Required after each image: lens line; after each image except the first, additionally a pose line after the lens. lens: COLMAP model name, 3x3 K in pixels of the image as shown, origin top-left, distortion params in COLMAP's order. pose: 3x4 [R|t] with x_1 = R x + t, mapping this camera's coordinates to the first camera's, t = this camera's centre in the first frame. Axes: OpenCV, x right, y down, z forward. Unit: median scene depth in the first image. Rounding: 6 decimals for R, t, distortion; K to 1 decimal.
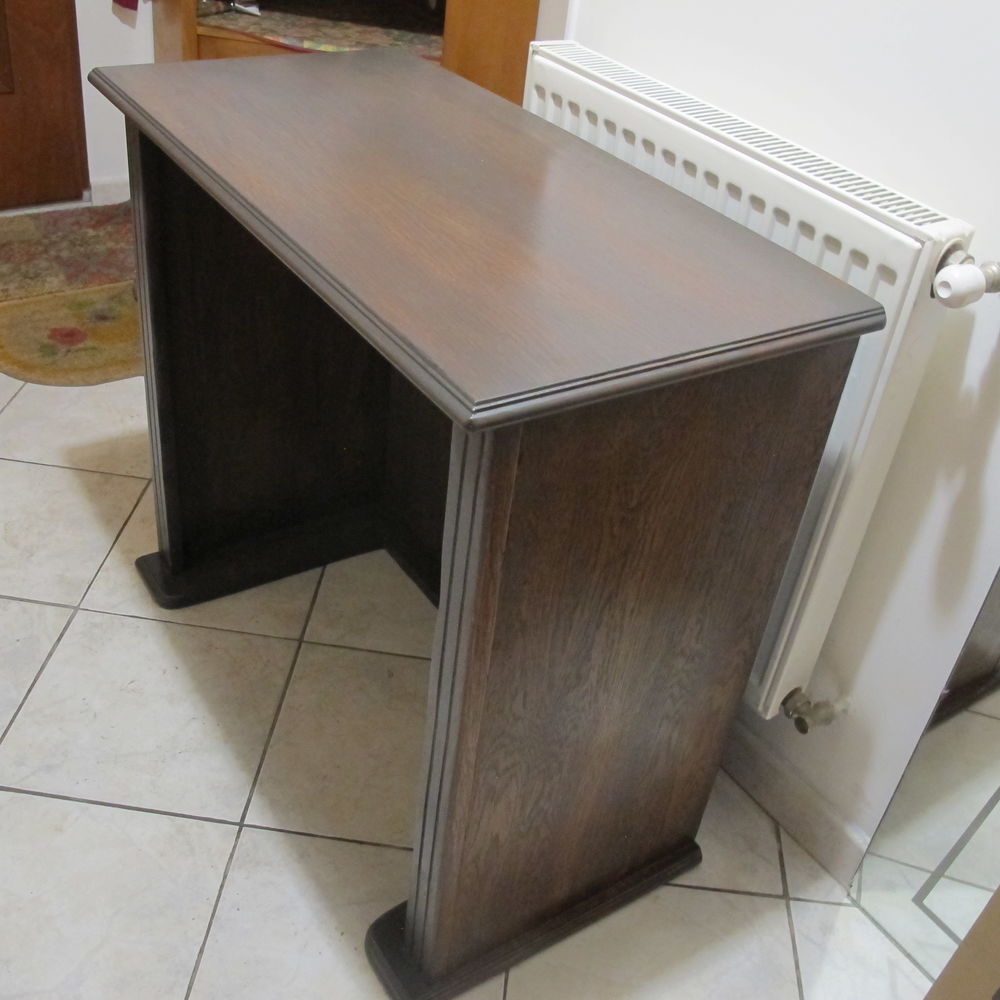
lens RADIAL K [[1112.7, 0, 500.0], [0, 1112.7, 500.0], [0, 0, 1]] dist [-0.102669, 0.066440]
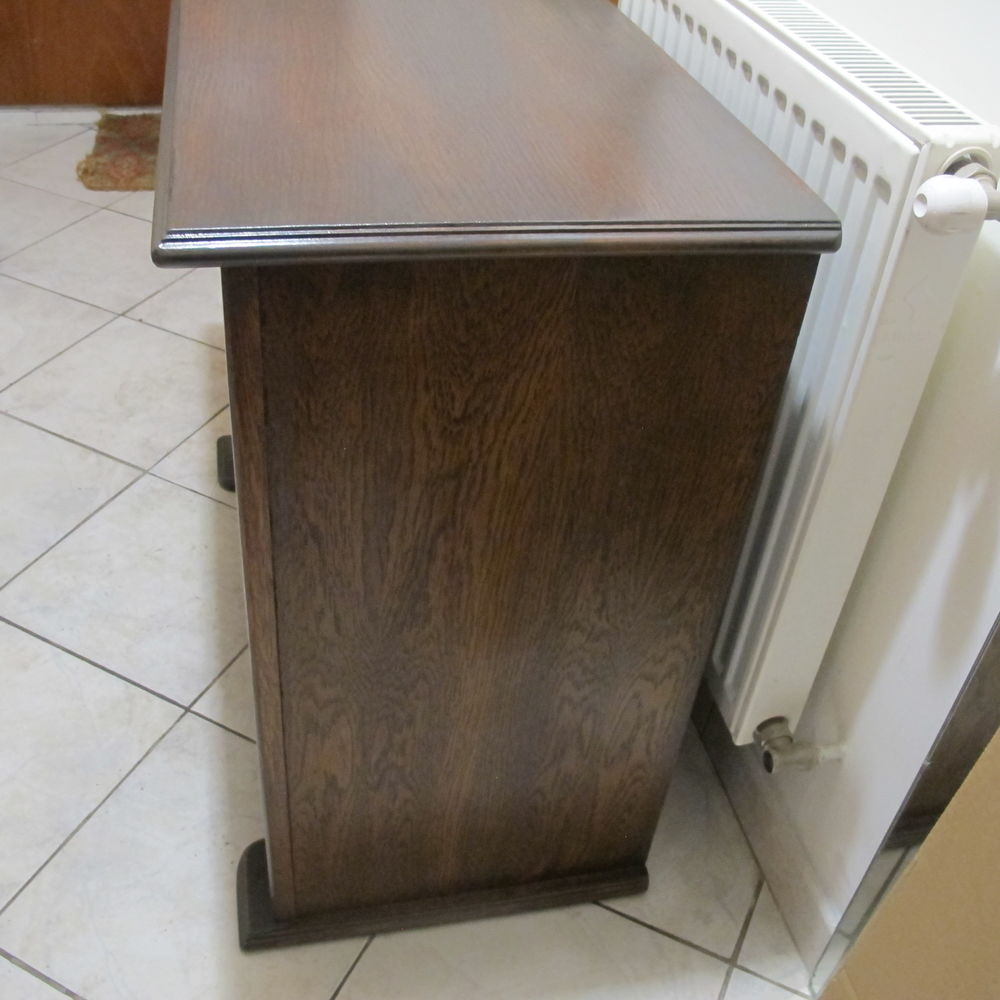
lens RADIAL K [[1110.8, 0, 498.3], [0, 1110.8, 486.9], [0, 0, 1]] dist [-0.096527, 0.053419]
pose [[0.934489, 0.196043, -0.297149, 0.287416], [-0.193846, 0.980328, 0.037154, 0.014550], [0.298587, 0.022881, 0.954108, 0.160650]]
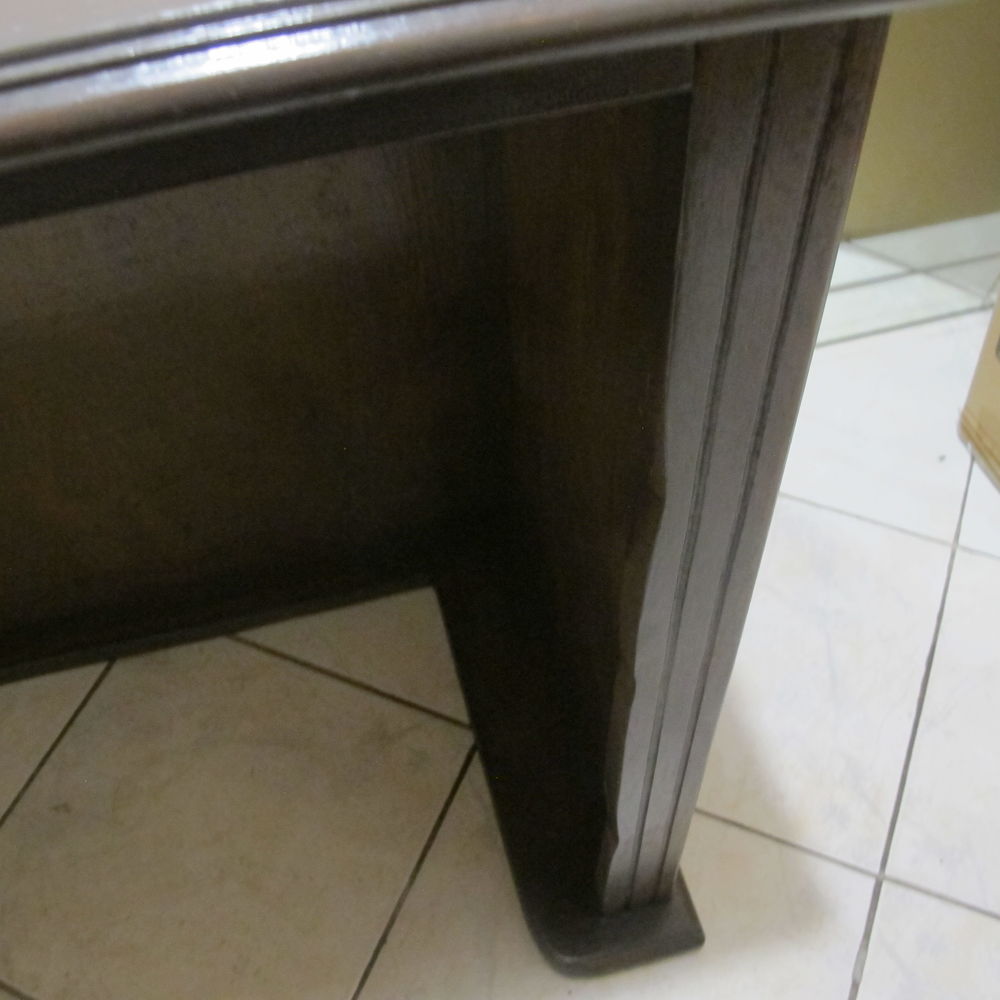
lens RADIAL K [[1112.7, 0, 500.0], [0, 1112.7, 500.0], [0, 0, 1]] dist [-0.102669, 0.066440]
pose [[0.317110, -0.812280, 0.489533, -0.218931], [0.604470, 0.570851, 0.555648, -0.142486], [-0.730792, 0.119707, 0.672022, 0.539597]]
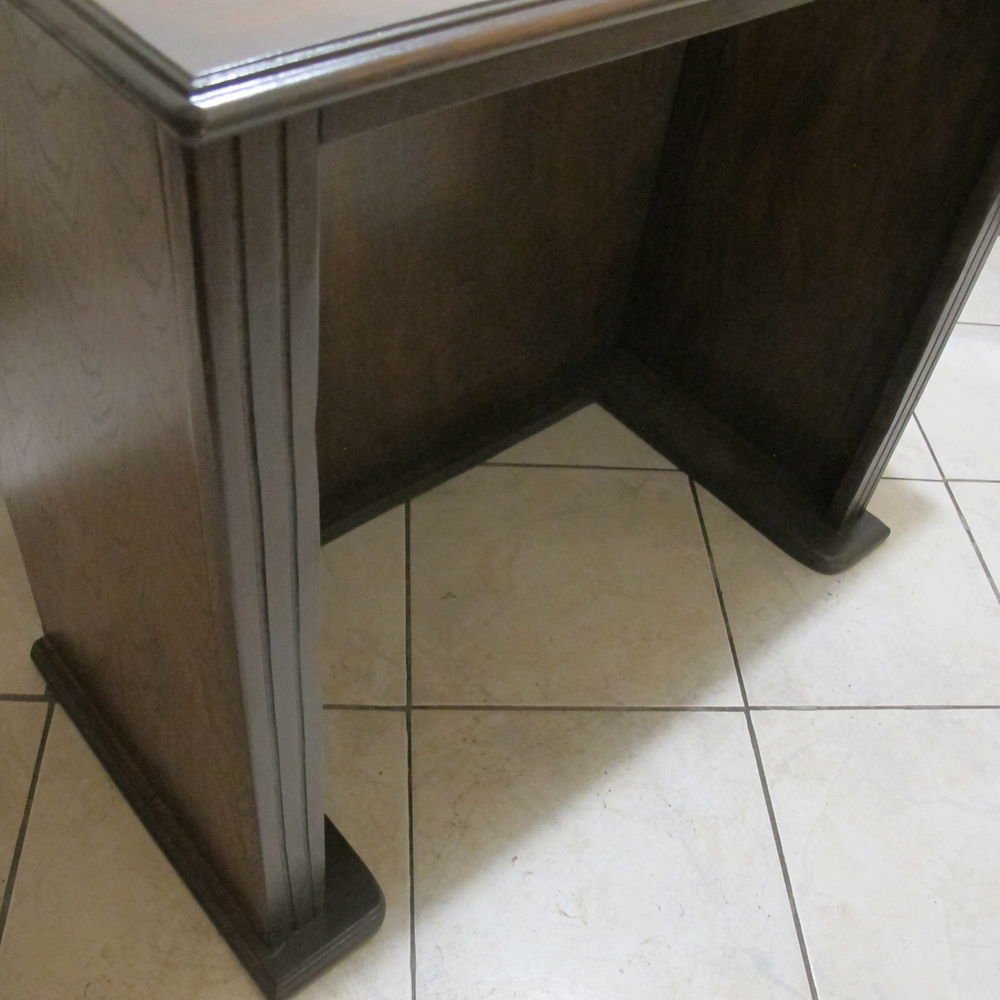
lens RADIAL K [[1112.7, 0, 500.0], [0, 1112.7, 500.0], [0, 0, 1]] dist [-0.102669, 0.066440]
pose [[-0.123708, -0.796671, 0.591618, -0.612370], [0.468709, 0.478588, 0.742473, -0.507127], [-0.874648, 0.369147, 0.314201, 0.897283]]
